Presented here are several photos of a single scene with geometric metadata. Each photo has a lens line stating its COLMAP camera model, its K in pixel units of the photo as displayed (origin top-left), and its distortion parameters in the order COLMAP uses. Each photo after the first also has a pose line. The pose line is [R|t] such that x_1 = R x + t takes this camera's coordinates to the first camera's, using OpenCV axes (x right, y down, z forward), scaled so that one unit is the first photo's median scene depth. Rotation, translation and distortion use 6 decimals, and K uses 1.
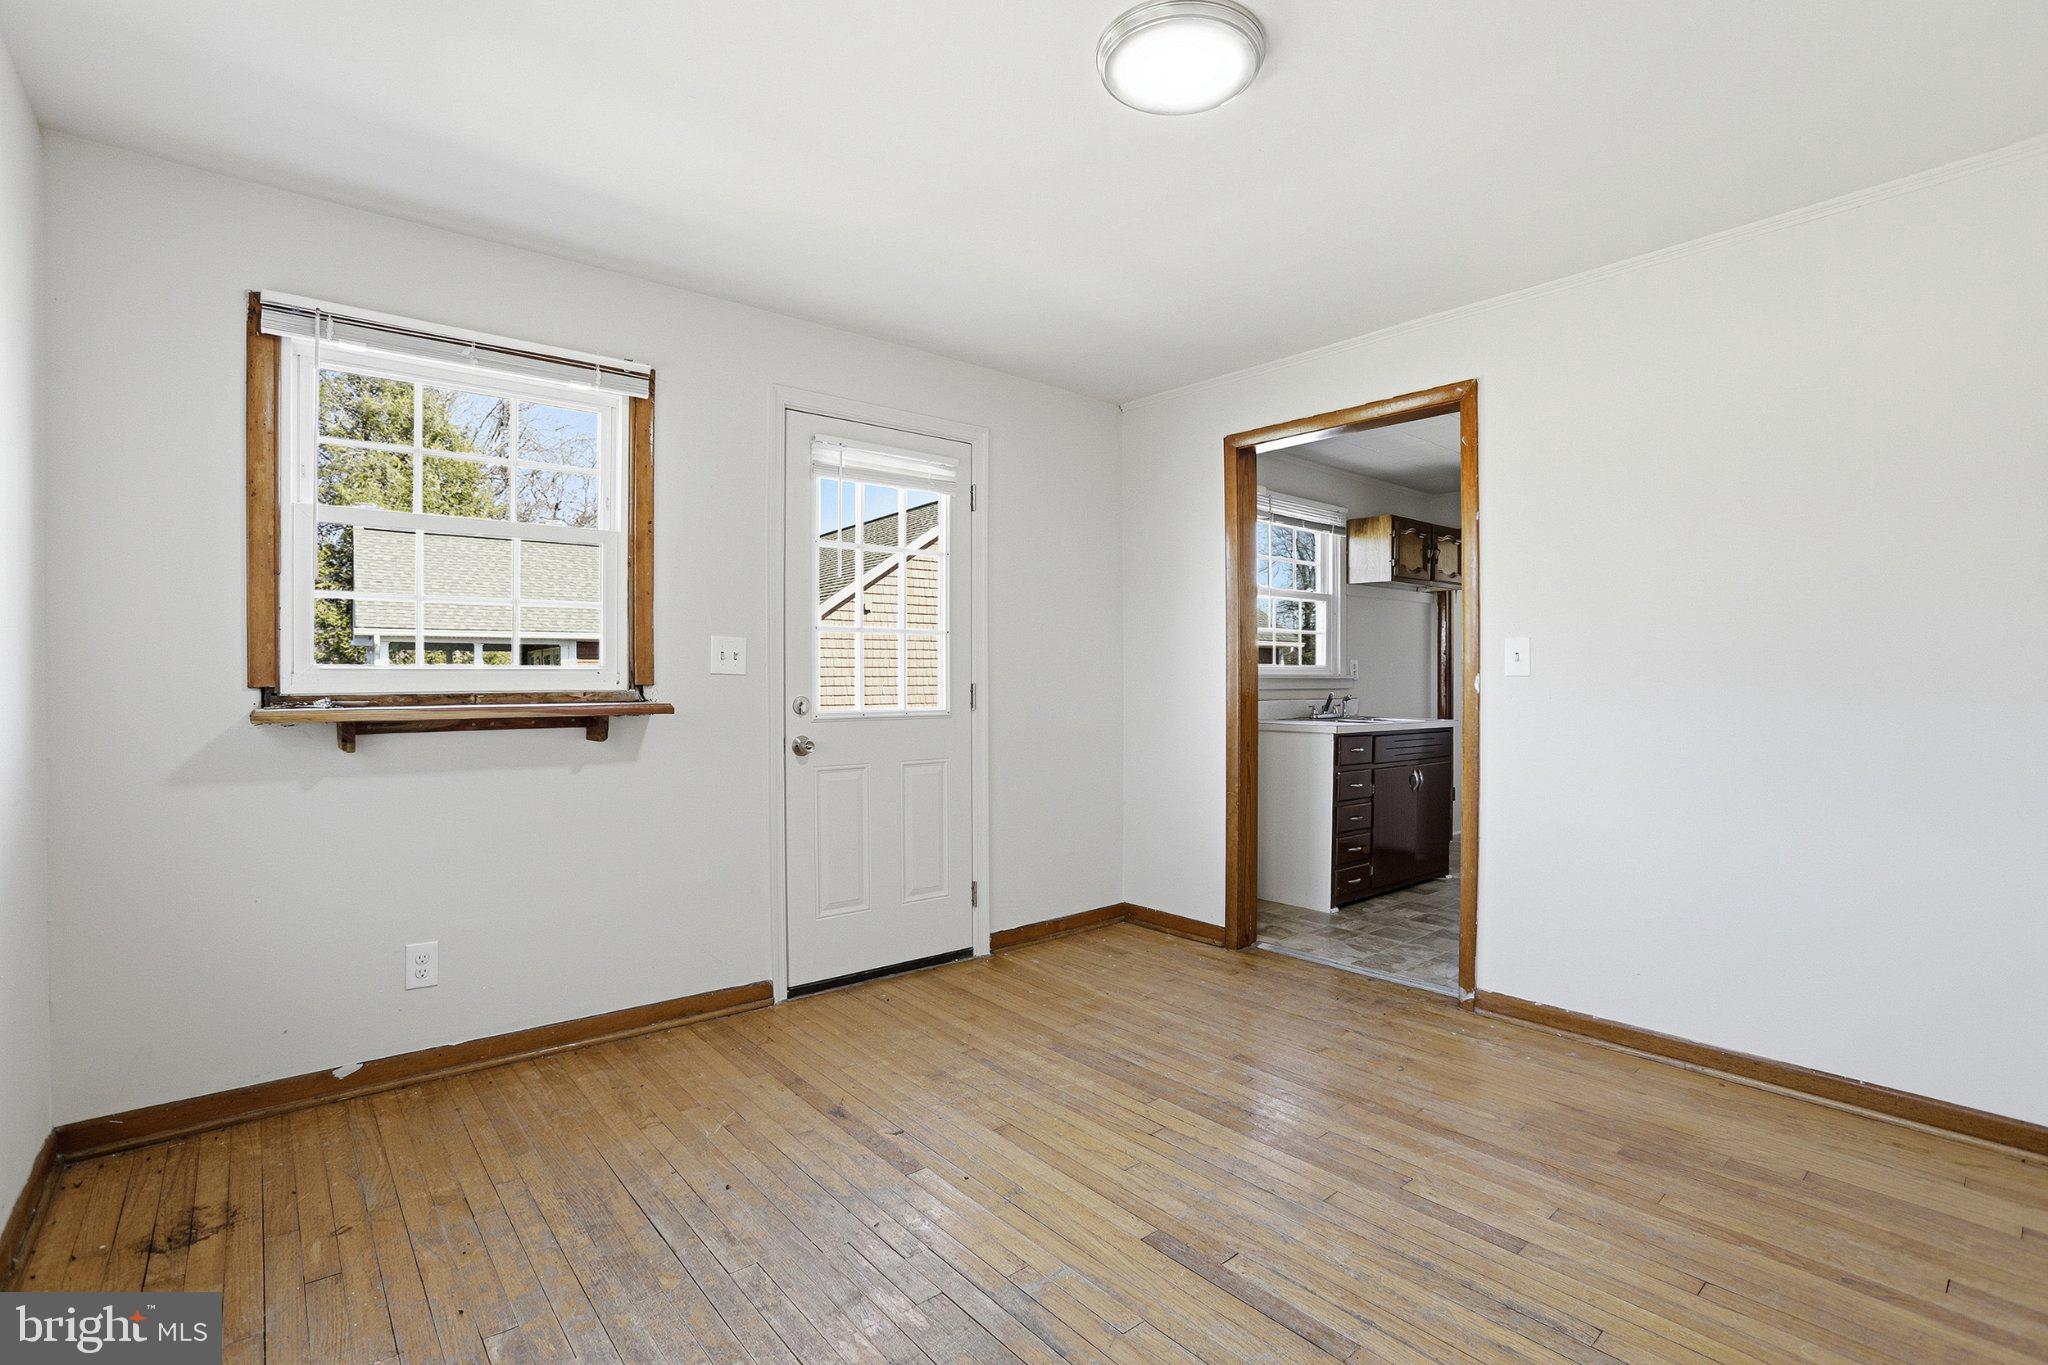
lens RADIAL K [[935.1, 0, 1032.6], [0, 935.1, 682.0], [0, 0, 1]] dist [-0.036079, 0.001442]
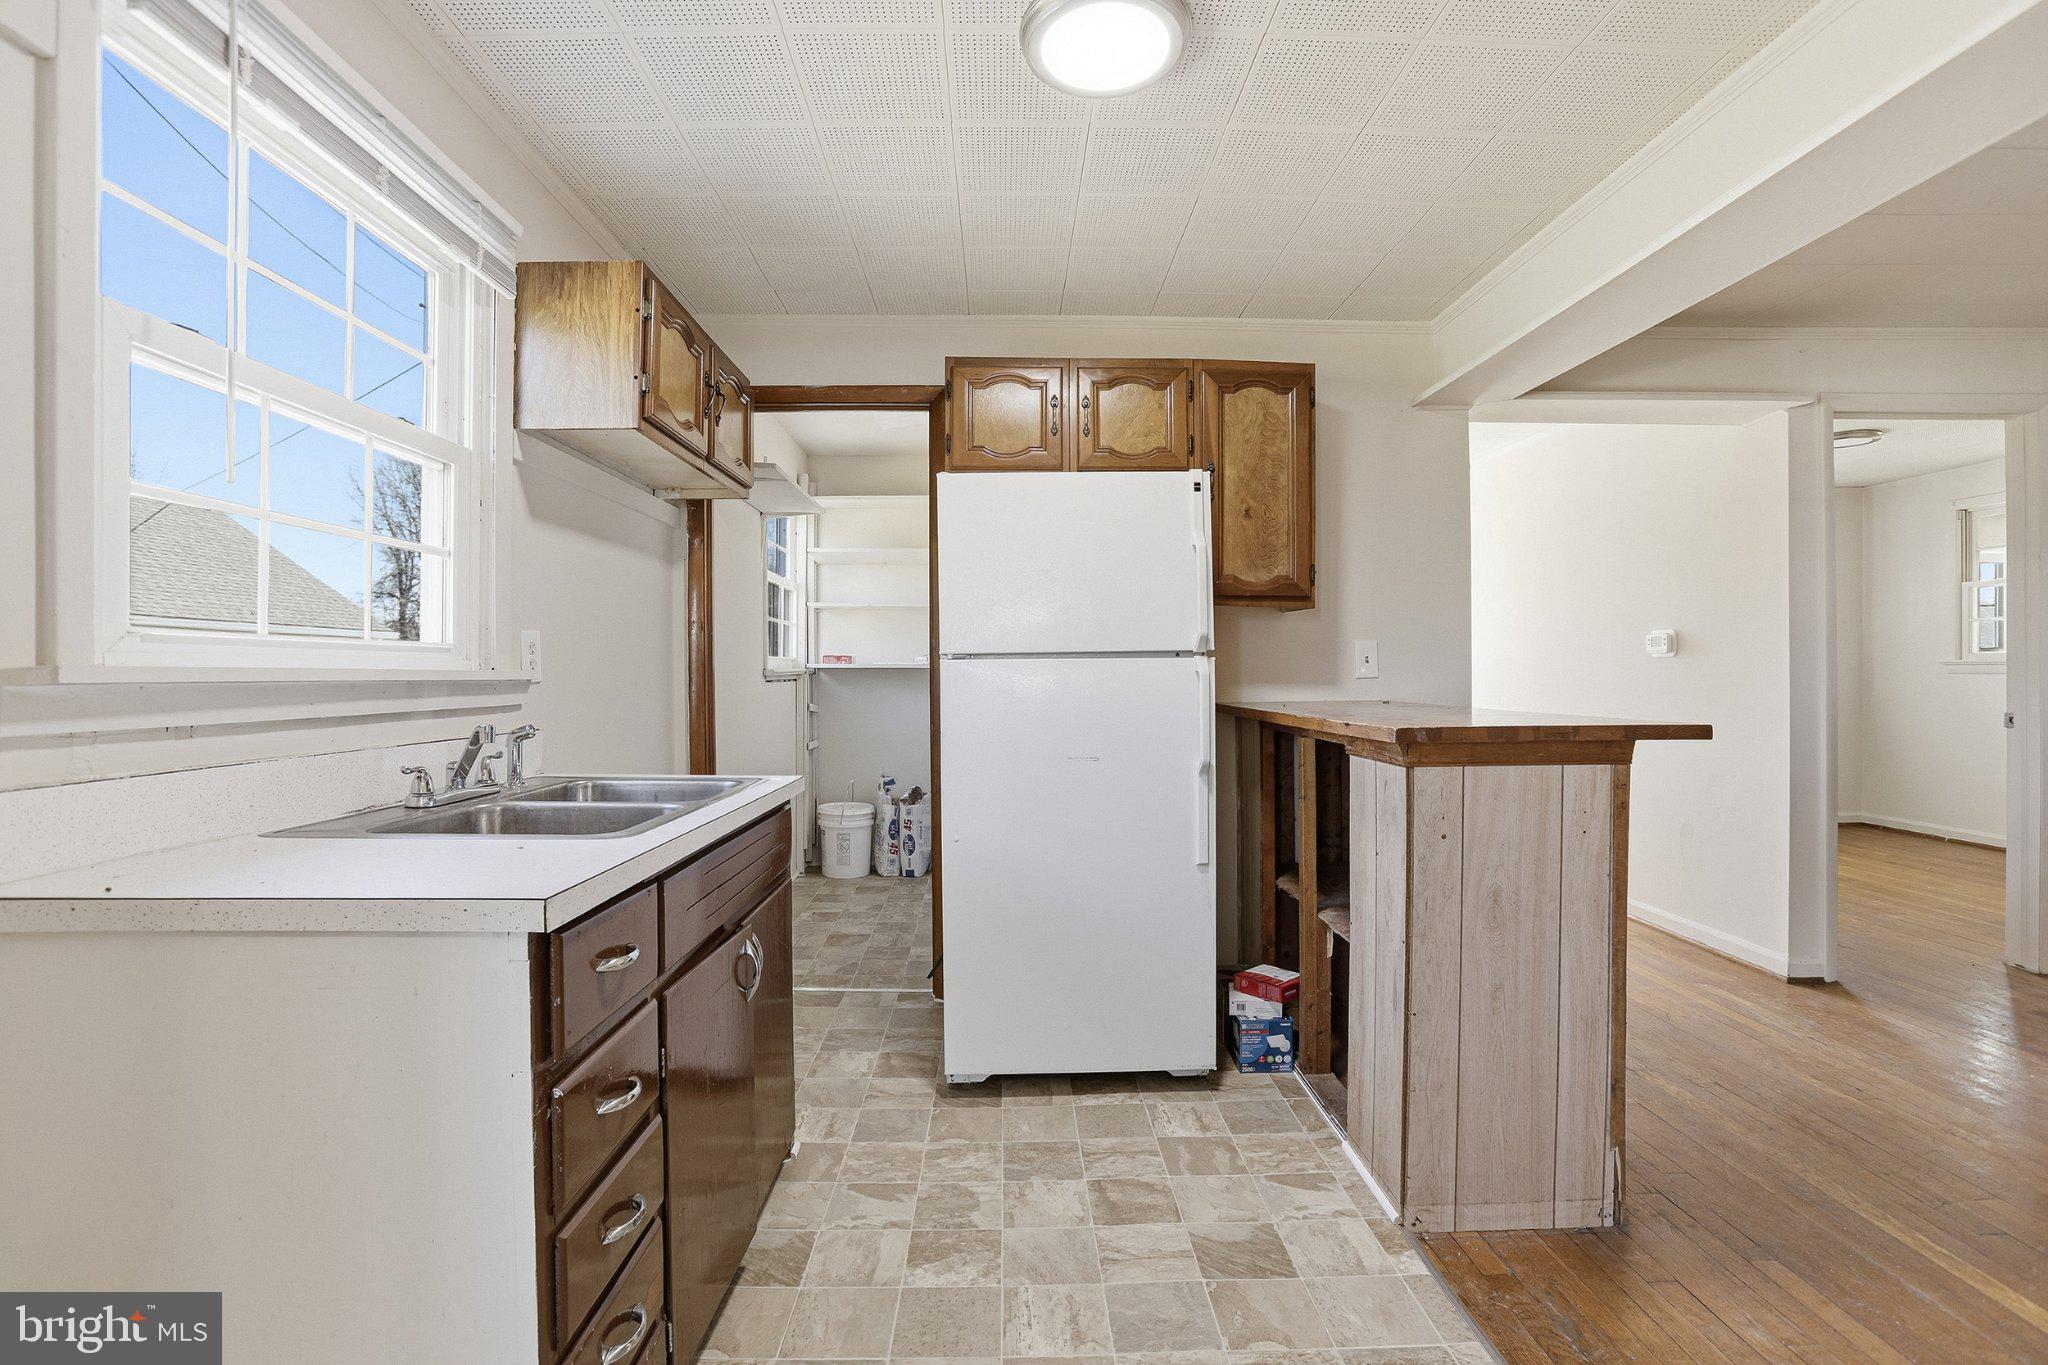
lens RADIAL K [[935.1, 0, 1015.6], [0, 935.1, 673.2], [0, 0, 1]] dist [-0.036079, 0.001442]
pose [[0.642027, -0.003416, 0.766675, 0.178571], [0.008828, 0.999957, -0.002936, -0.001654], [-0.766631, 0.008653, 0.642029, 0.600030]]
